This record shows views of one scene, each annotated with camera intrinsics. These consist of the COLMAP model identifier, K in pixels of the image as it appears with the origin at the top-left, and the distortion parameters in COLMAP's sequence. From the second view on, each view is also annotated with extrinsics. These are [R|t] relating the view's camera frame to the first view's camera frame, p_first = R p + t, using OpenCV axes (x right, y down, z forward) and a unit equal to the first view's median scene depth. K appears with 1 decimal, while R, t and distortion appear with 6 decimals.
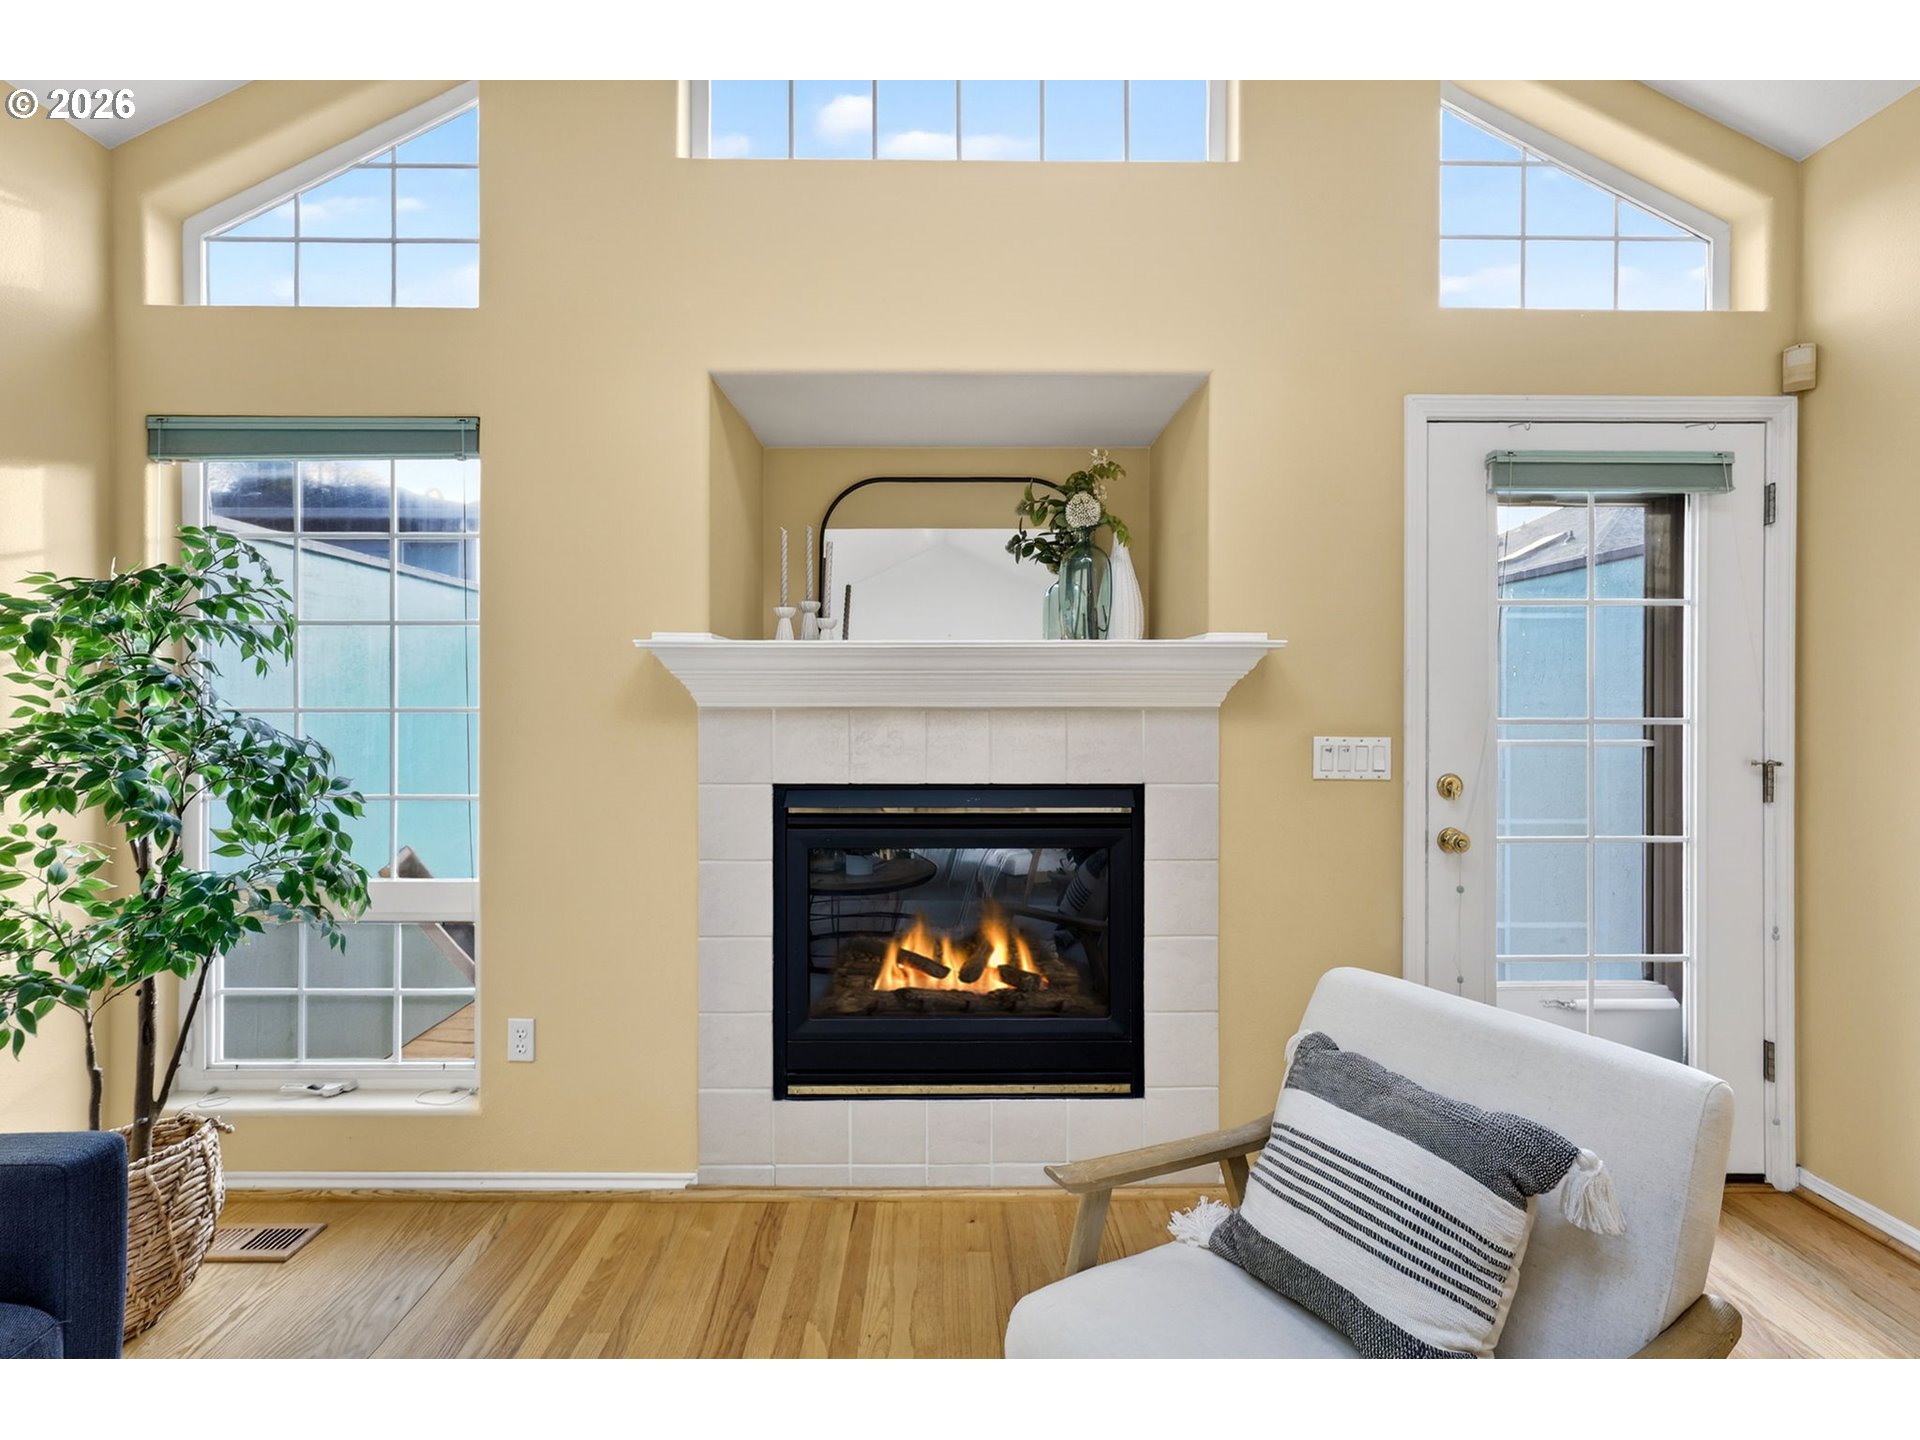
lens RADIAL K [[893.2, 0, 956.4], [0, 893.2, 690.2], [0, 0, 1]] dist [0.000920, 0.001143]
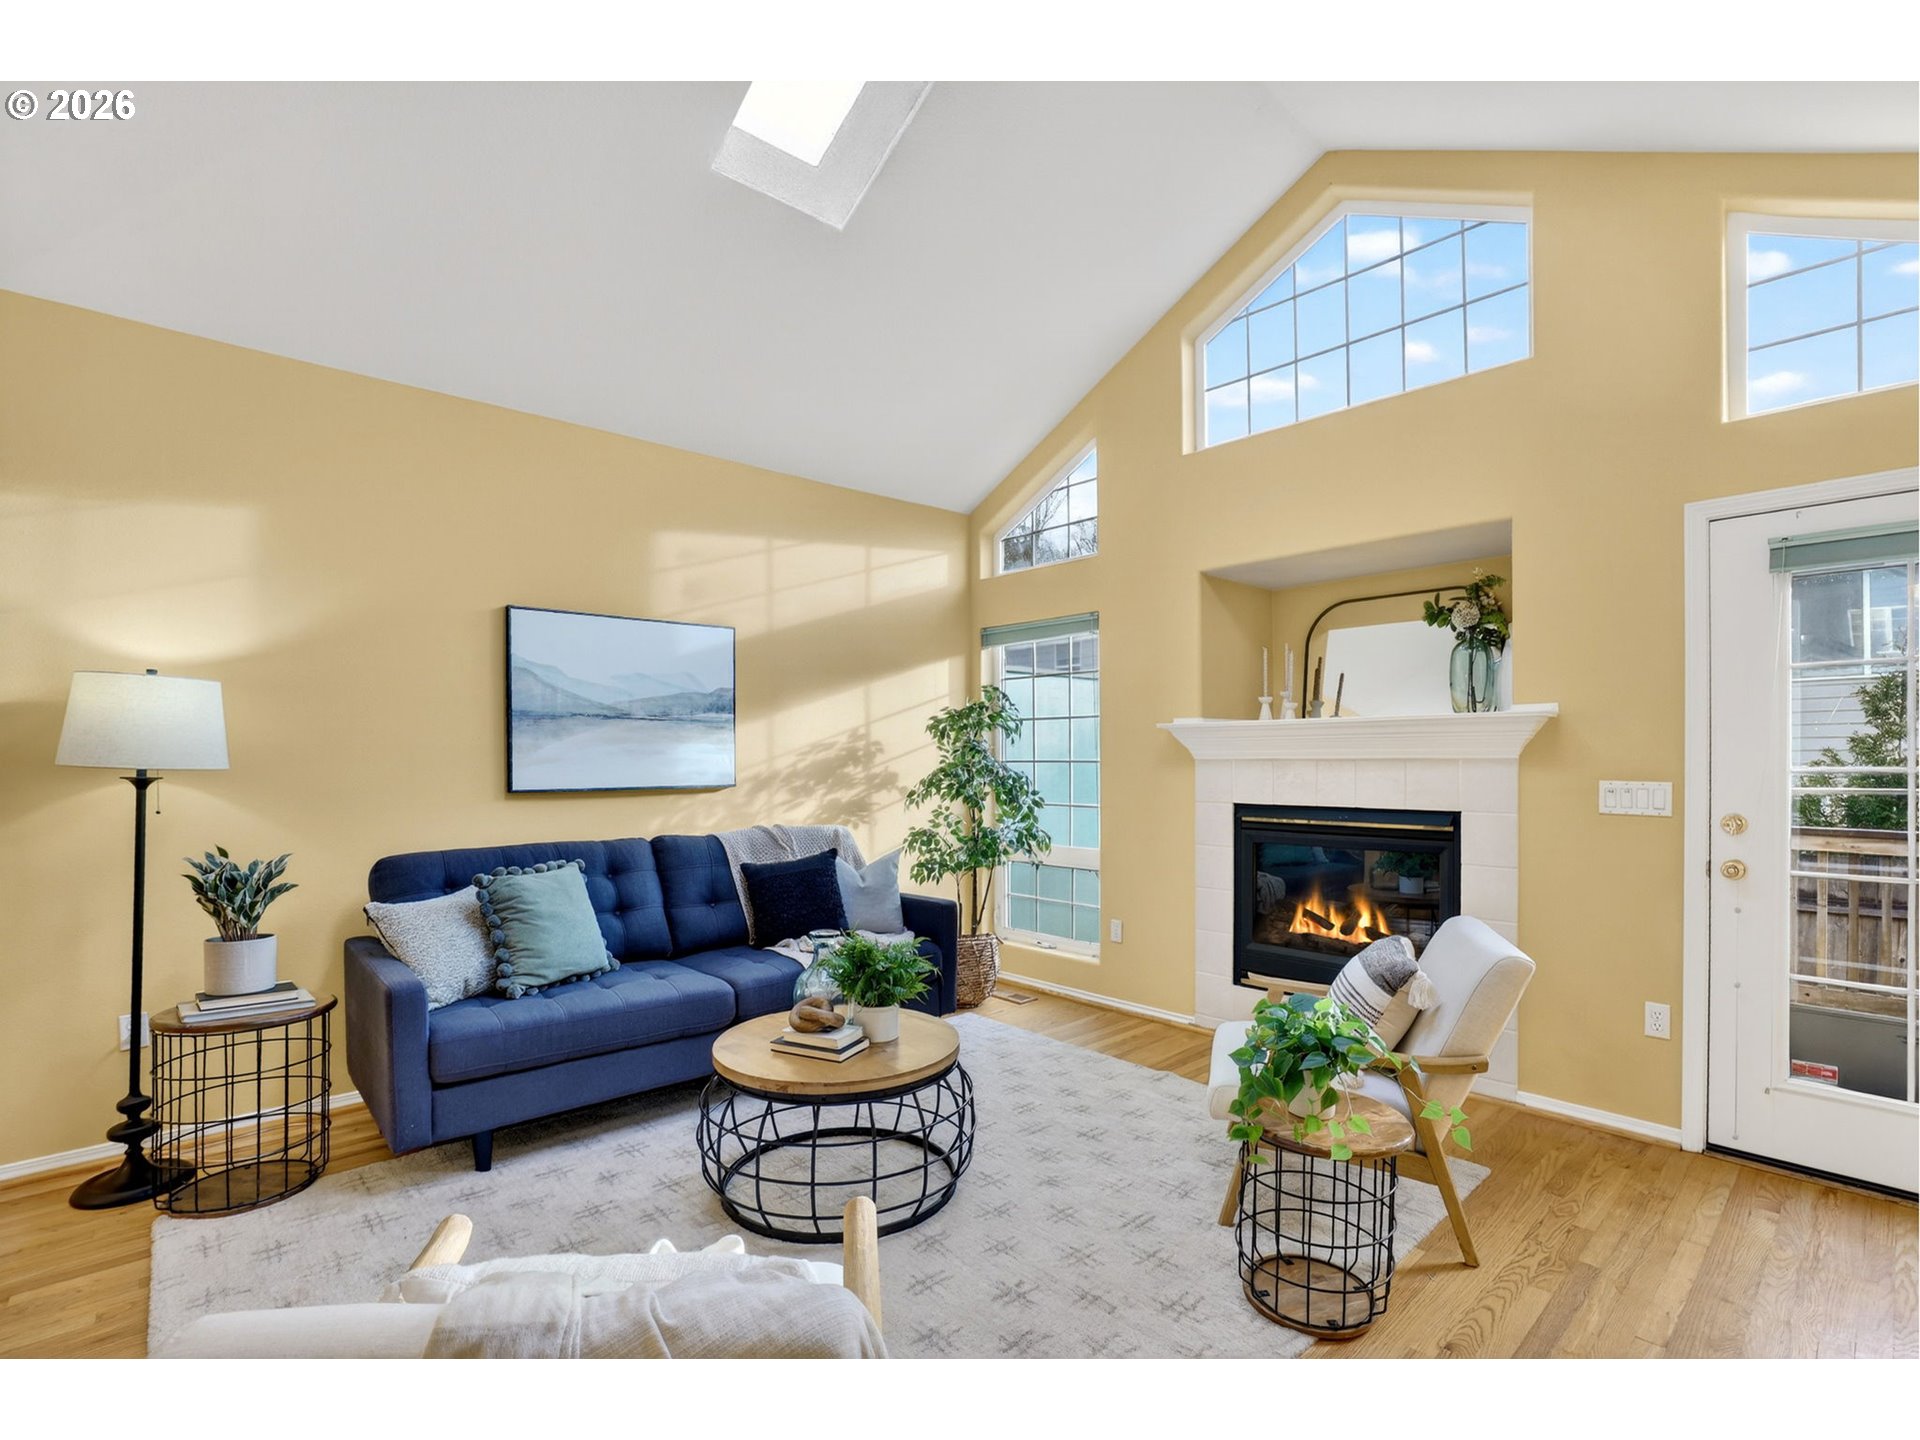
lens RADIAL K [[893.2, 0, 956.4], [0, 893.2, 690.2], [0, 0, 1]] dist [0.000920, 0.001143]
pose [[0.670117, -0.060082, -0.739820, 0.743387], [0.013112, 0.997521, -0.069134, -0.001904], [0.742140, 0.036627, 0.669244, -0.573588]]
